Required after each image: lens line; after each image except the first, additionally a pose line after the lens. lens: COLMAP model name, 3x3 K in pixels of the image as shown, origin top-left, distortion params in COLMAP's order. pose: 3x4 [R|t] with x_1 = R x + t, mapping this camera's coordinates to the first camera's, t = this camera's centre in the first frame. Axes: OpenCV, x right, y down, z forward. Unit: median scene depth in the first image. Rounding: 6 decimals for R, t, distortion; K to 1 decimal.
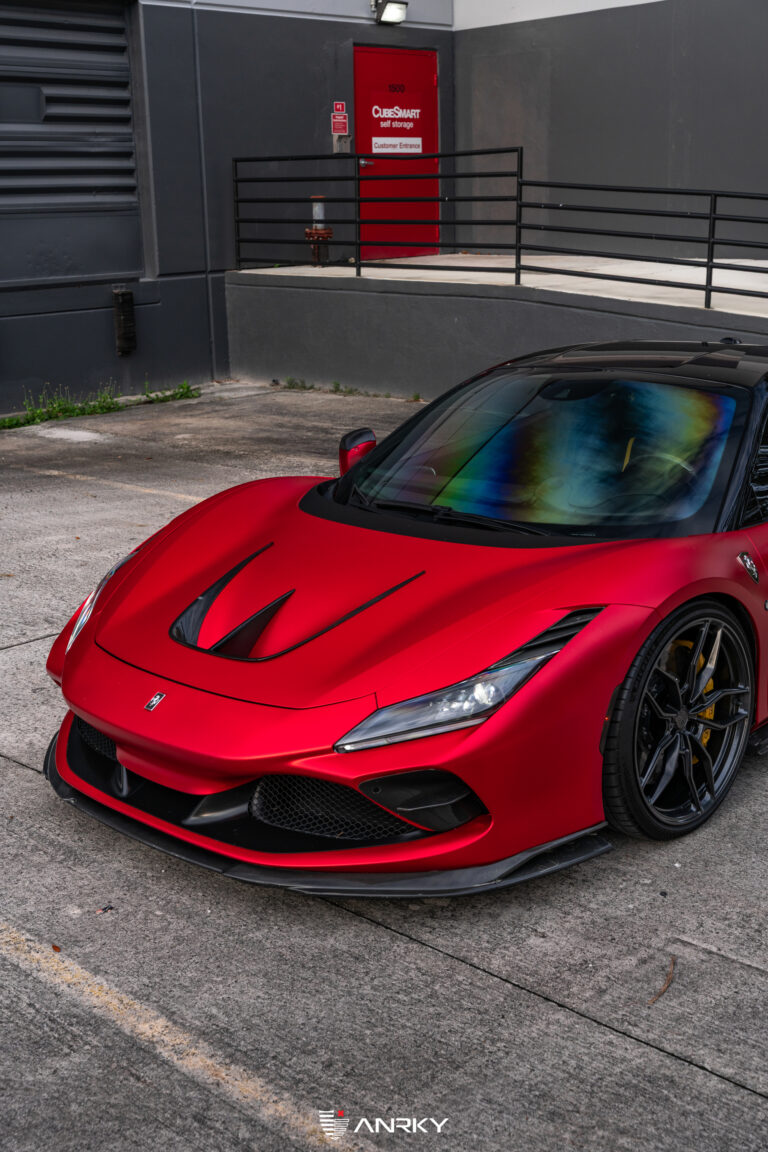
lens RADIAL K [[1421.9, 0, 383.6], [0, 1421.9, 573.4], [0, 0, 1]] dist [0.015053, -0.008624]
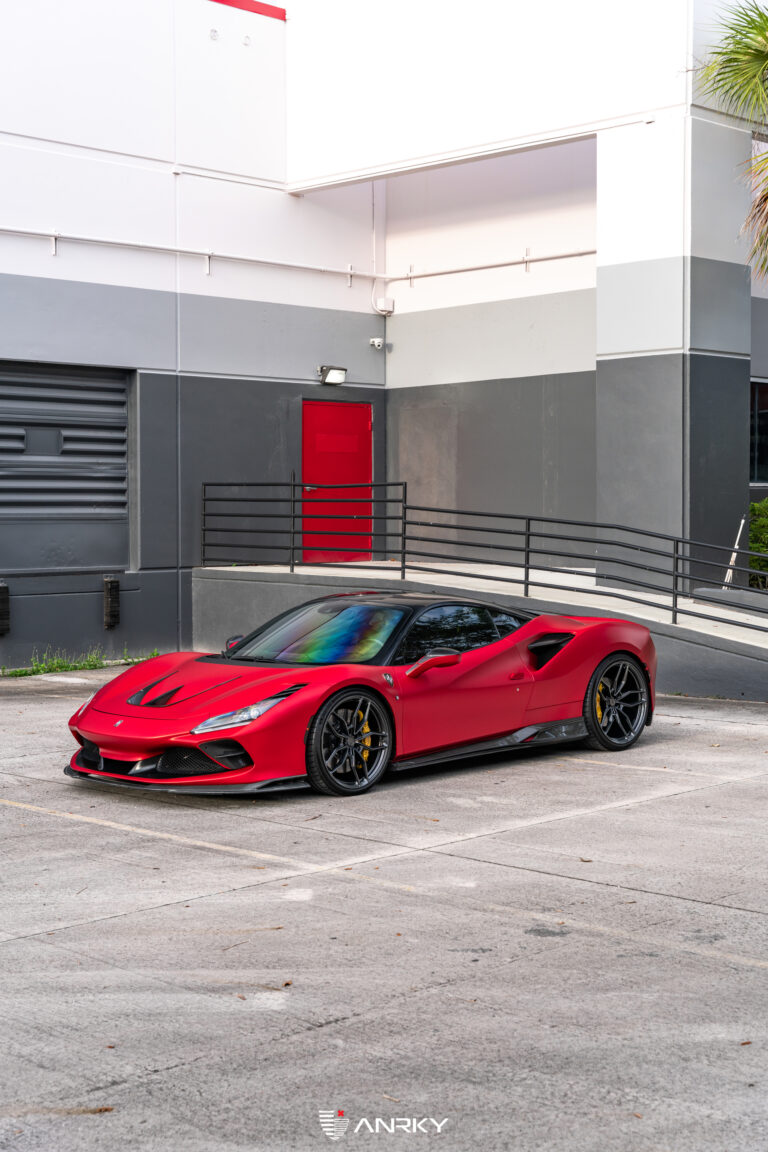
lens RADIAL K [[1701.2, 0, 386.5], [0, 1701.2, 574.7], [0, 0, 1]] dist [0.006748, 0.046986]
pose [[0.999565, 0.024932, -0.015744, 0.094443], [-0.027798, 0.974860, -0.221078, 0.137393], [0.009836, 0.221419, 0.975129, -0.527336]]
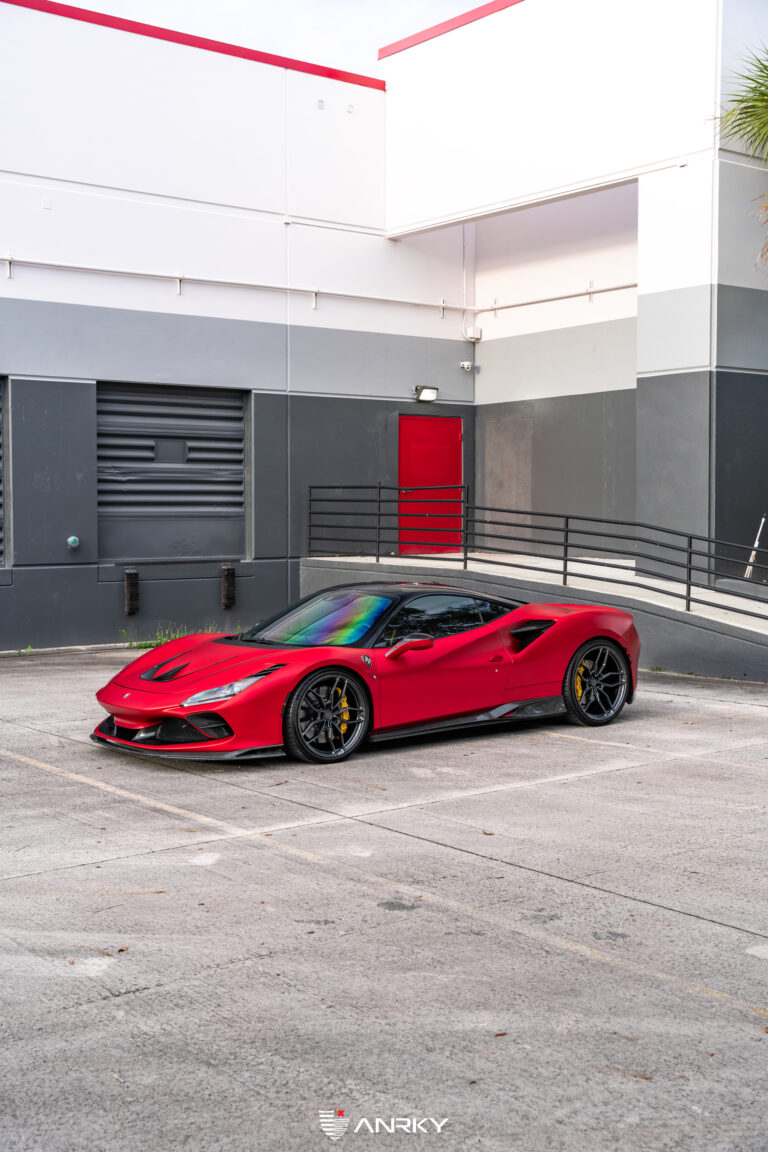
lens RADIAL K [[1398.7, 0, 382.2], [0, 1398.7, 576.7], [0, 0, 1]] dist [0.004989, 0.015967]
pose [[0.989073, 0.032689, -0.143759, 0.204852], [-0.062048, 0.976841, -0.204774, 0.114414], [0.133735, 0.211456, 0.968195, -0.455270]]
